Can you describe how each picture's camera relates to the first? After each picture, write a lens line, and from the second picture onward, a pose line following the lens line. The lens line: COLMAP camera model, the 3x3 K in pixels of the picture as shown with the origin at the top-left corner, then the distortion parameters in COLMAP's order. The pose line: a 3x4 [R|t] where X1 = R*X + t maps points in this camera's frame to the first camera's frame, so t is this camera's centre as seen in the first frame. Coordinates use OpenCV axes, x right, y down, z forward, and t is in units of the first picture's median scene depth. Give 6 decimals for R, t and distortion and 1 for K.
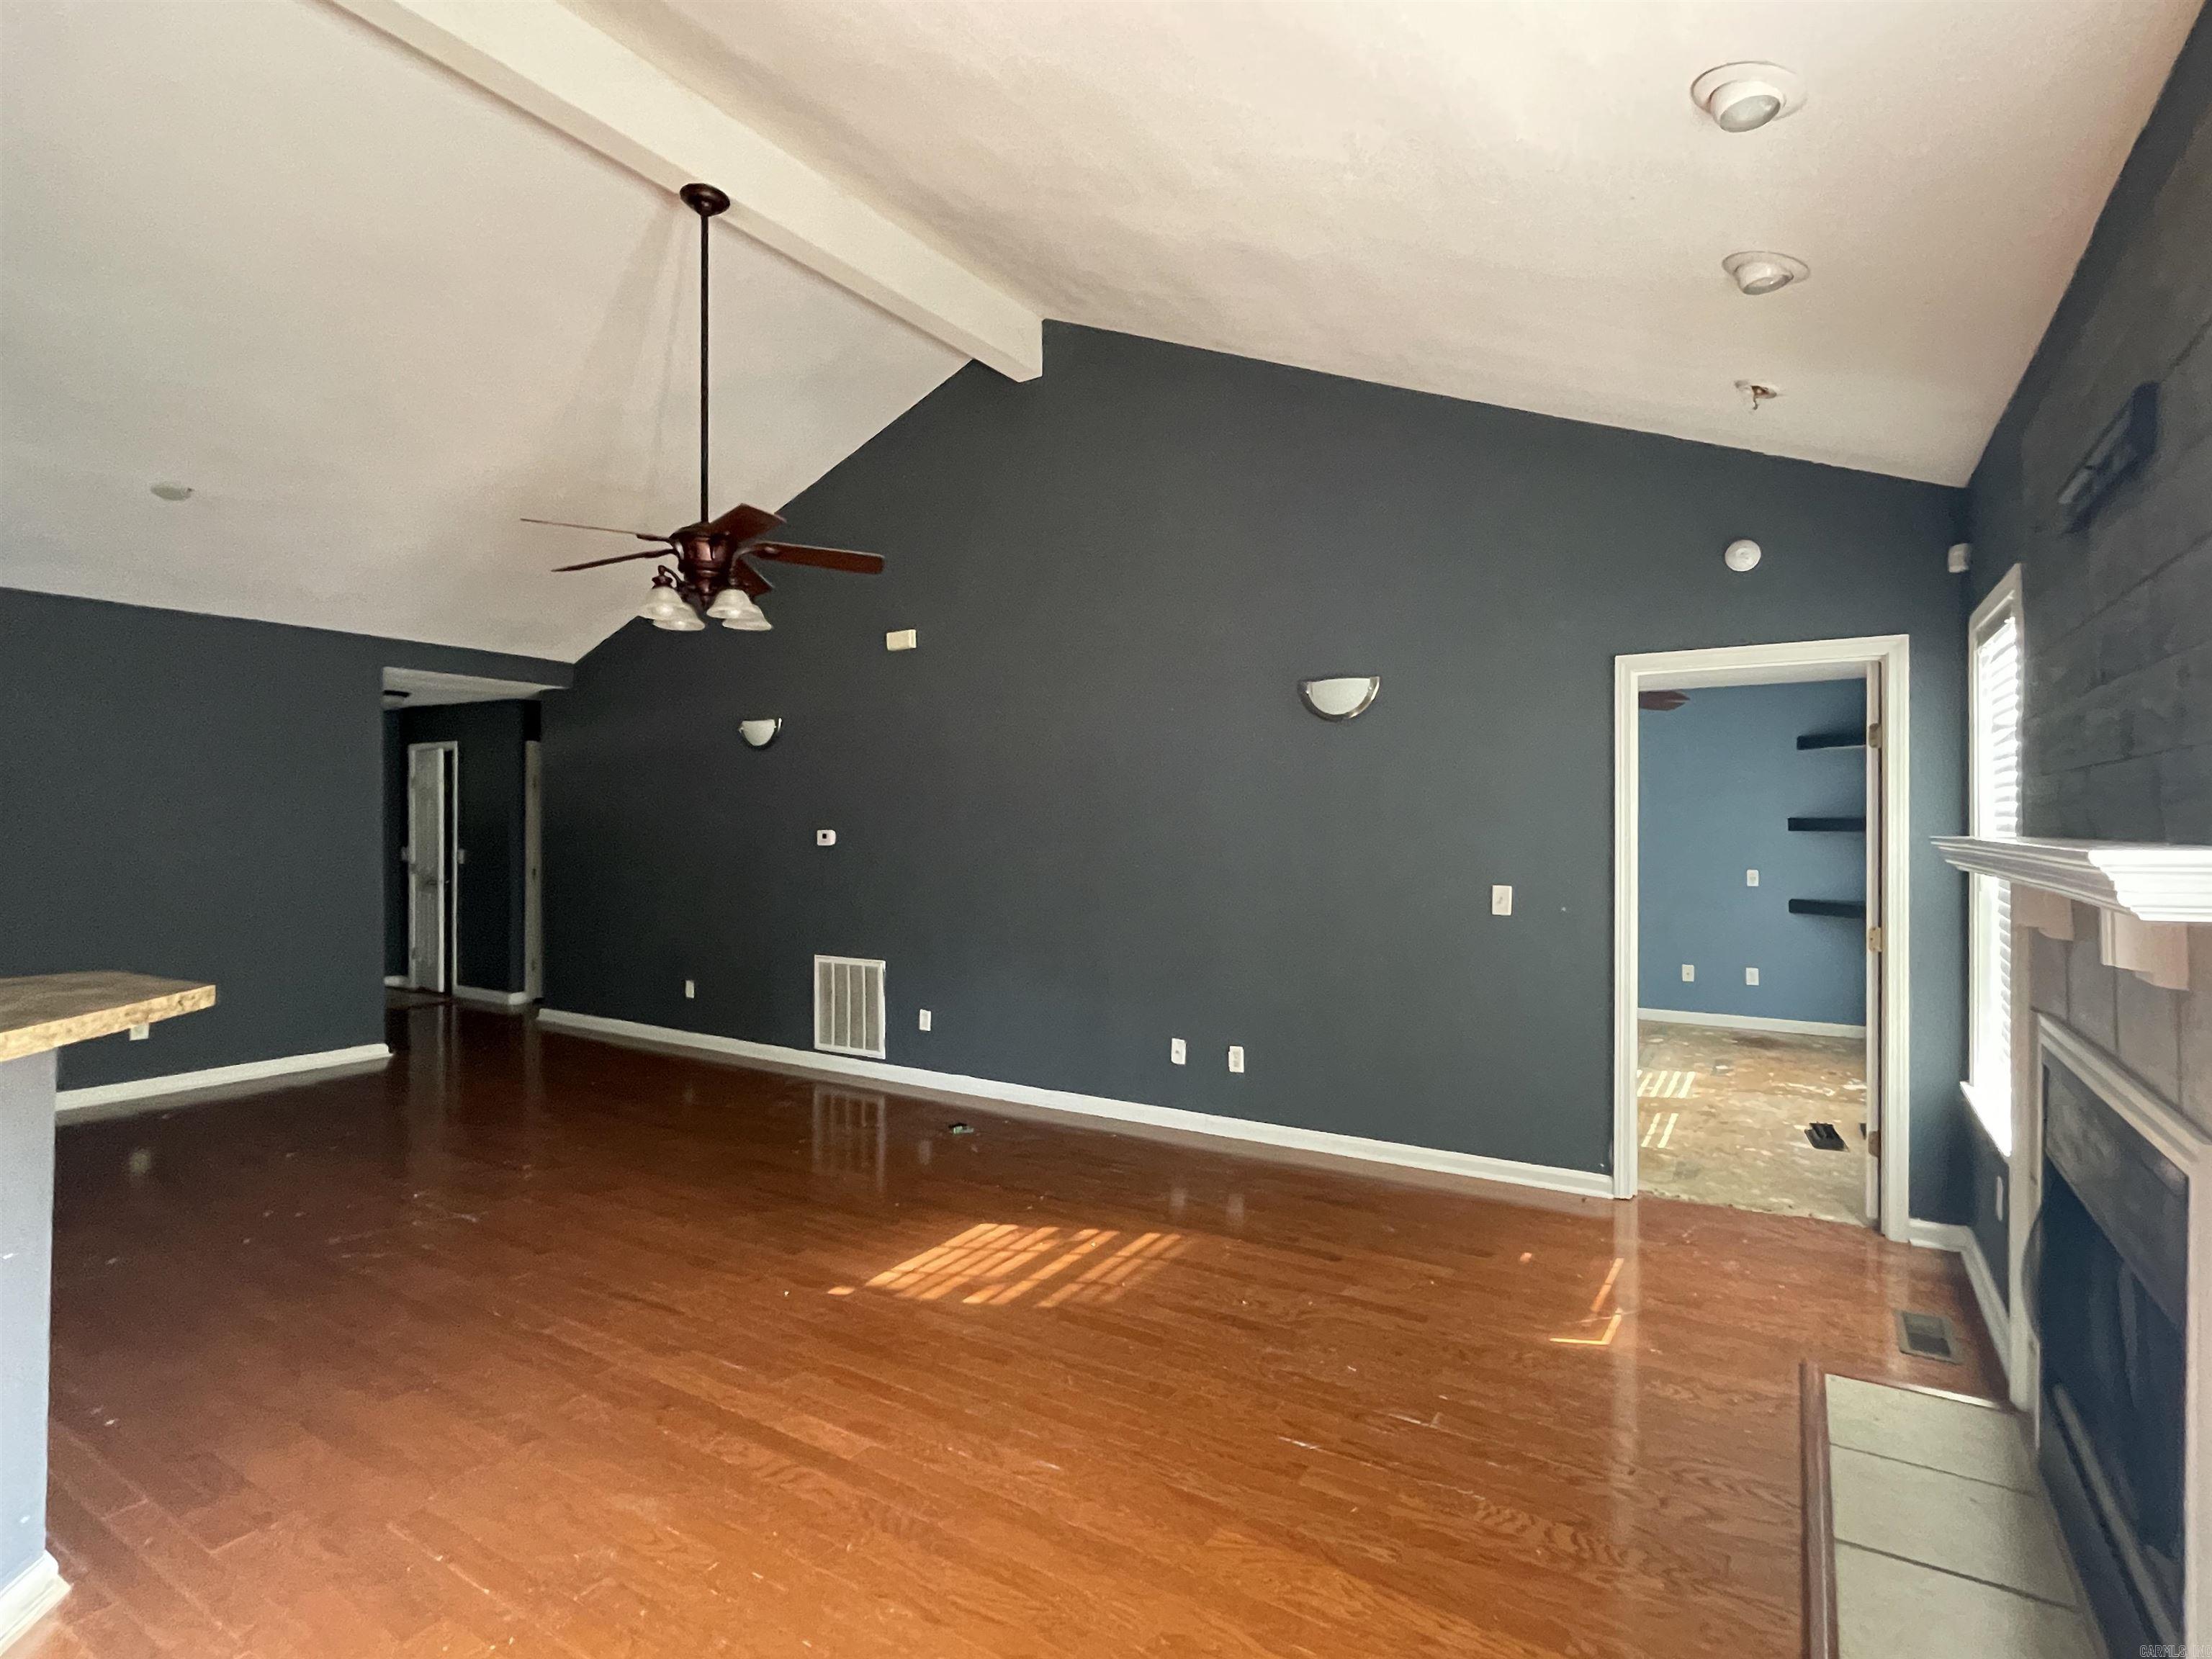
lens RADIAL K [[1107.4, 0, 1085.7], [0, 1107.4, 819.8], [0, 0, 1]] dist [-0.002629, 0.000928]
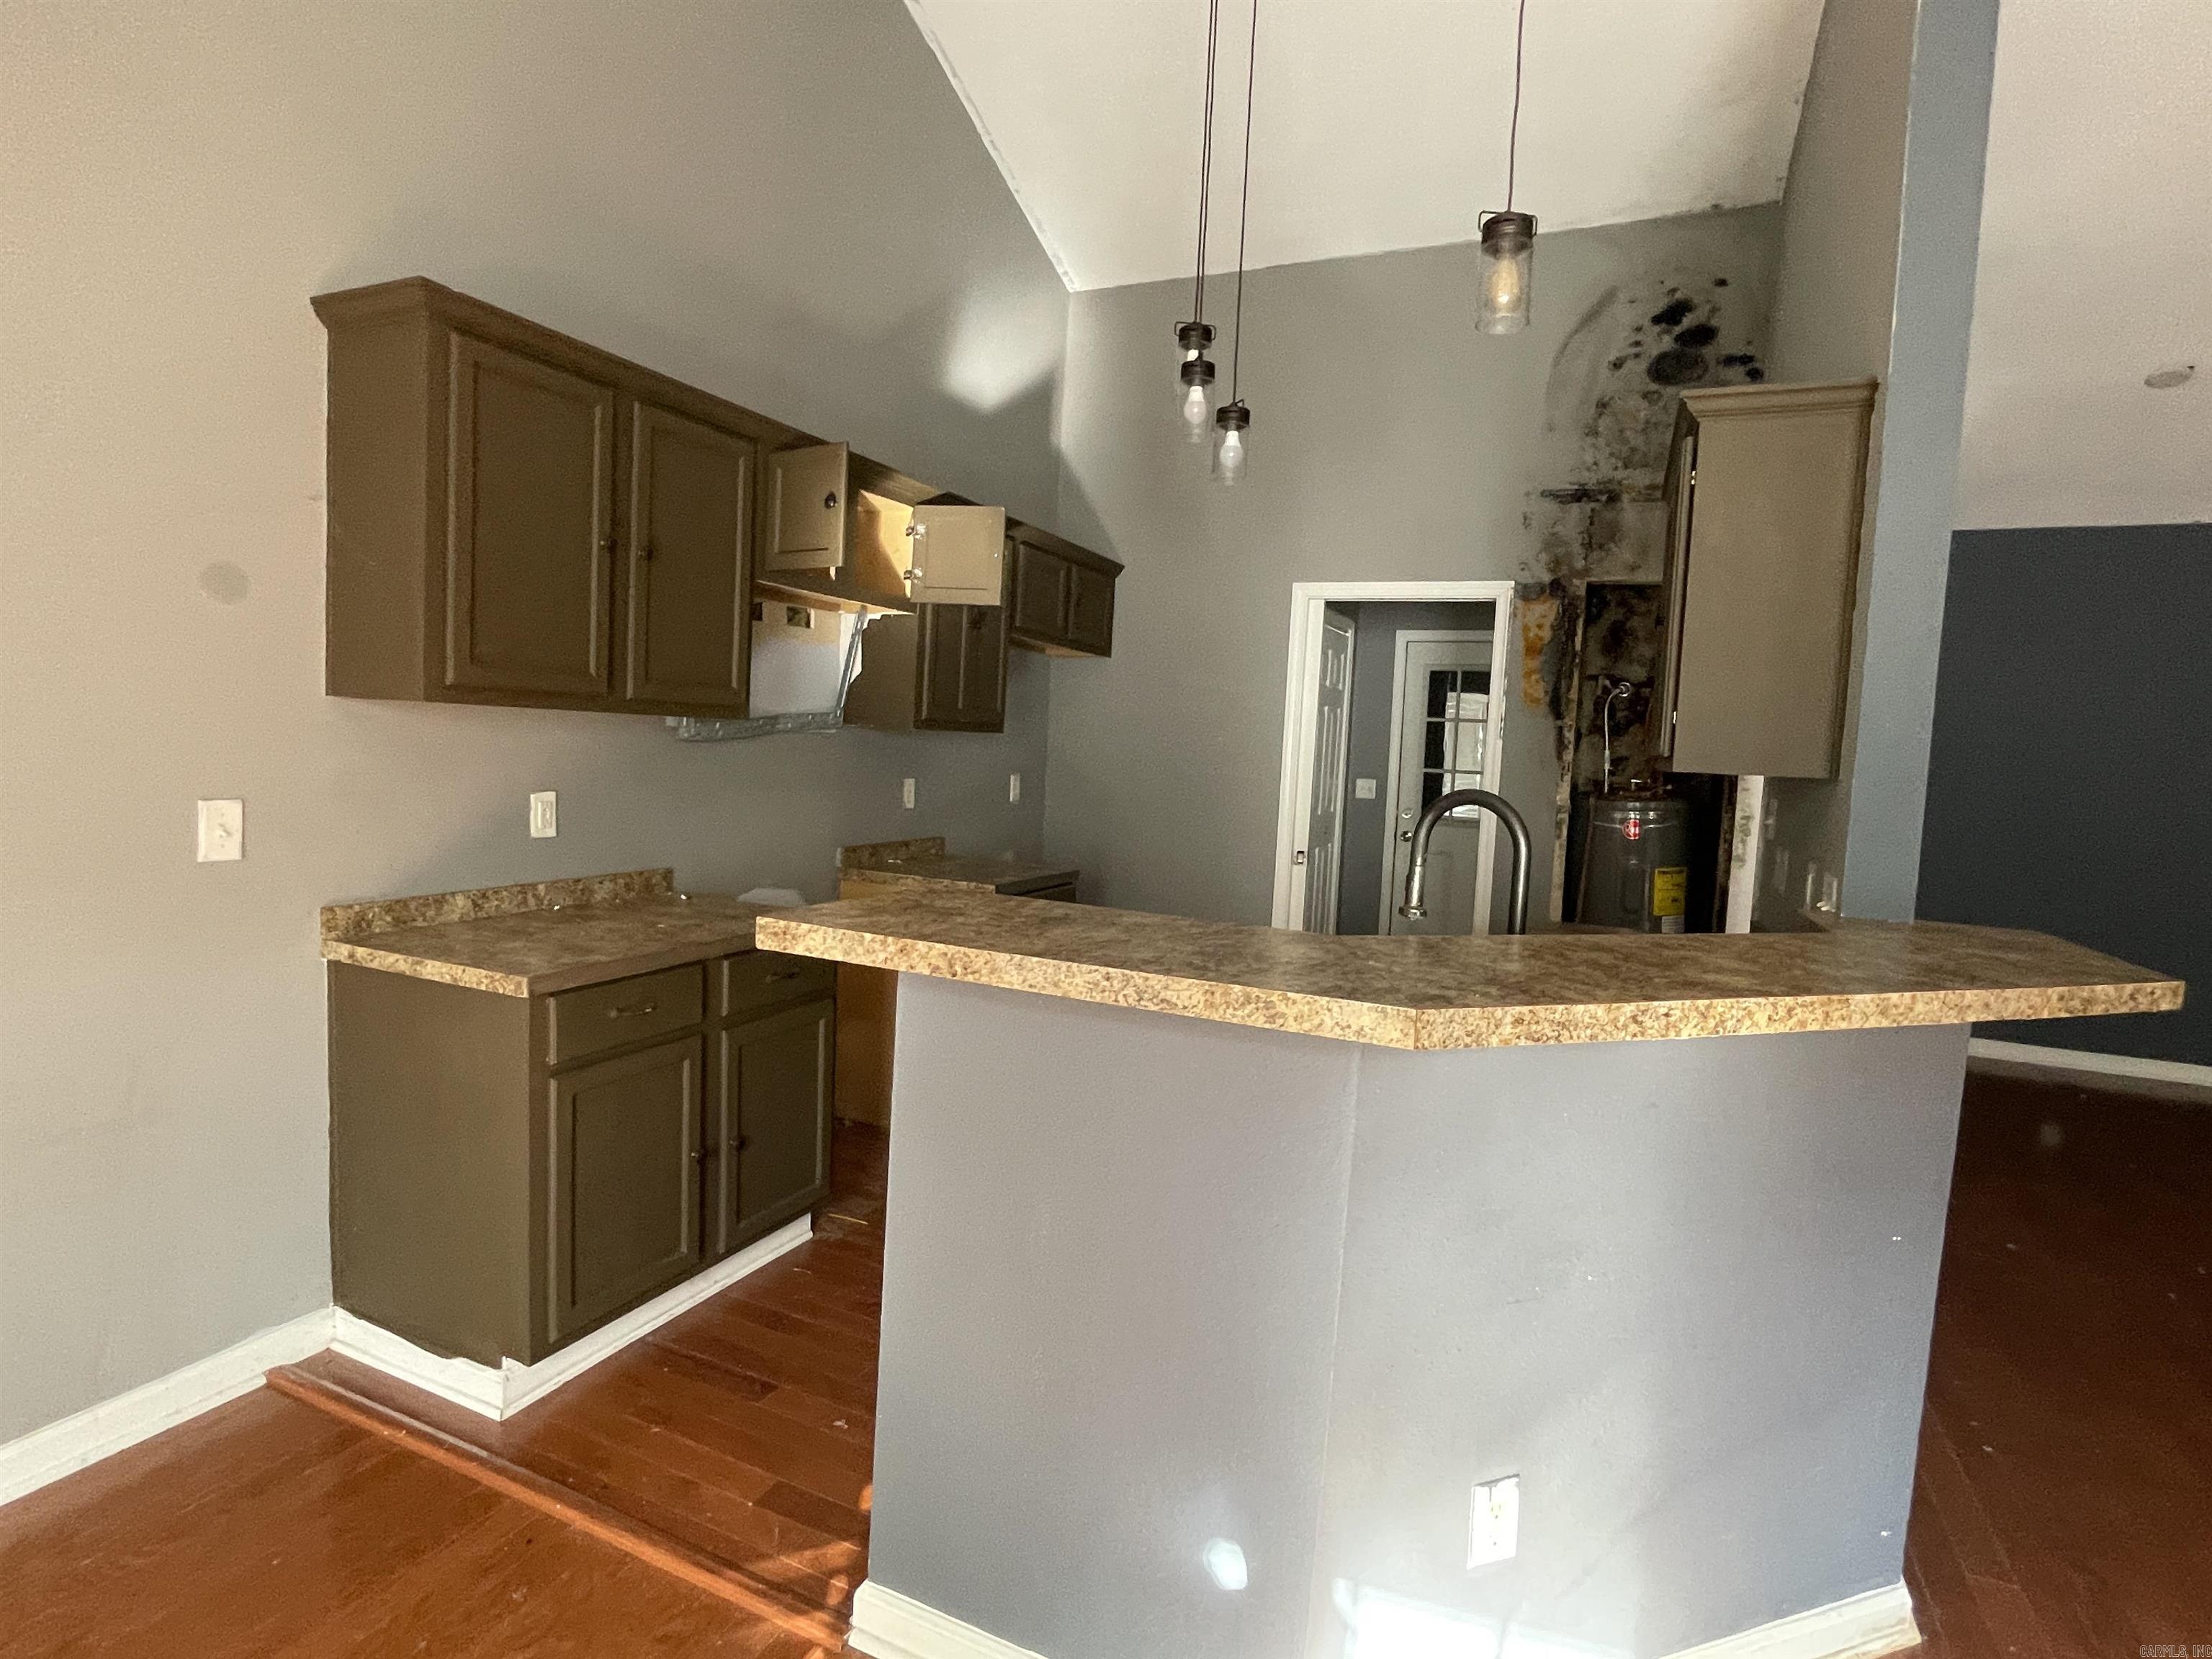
lens RADIAL K [[1107.4, 0, 1119.5], [0, 1107.4, 817.2], [0, 0, 1]] dist [-0.002629, 0.000928]
pose [[0.148316, 0.079463, -0.985742, -0.138445], [-0.046029, 0.996241, 0.073384, 0.016824], [0.987868, 0.034488, 0.151416, 0.149895]]
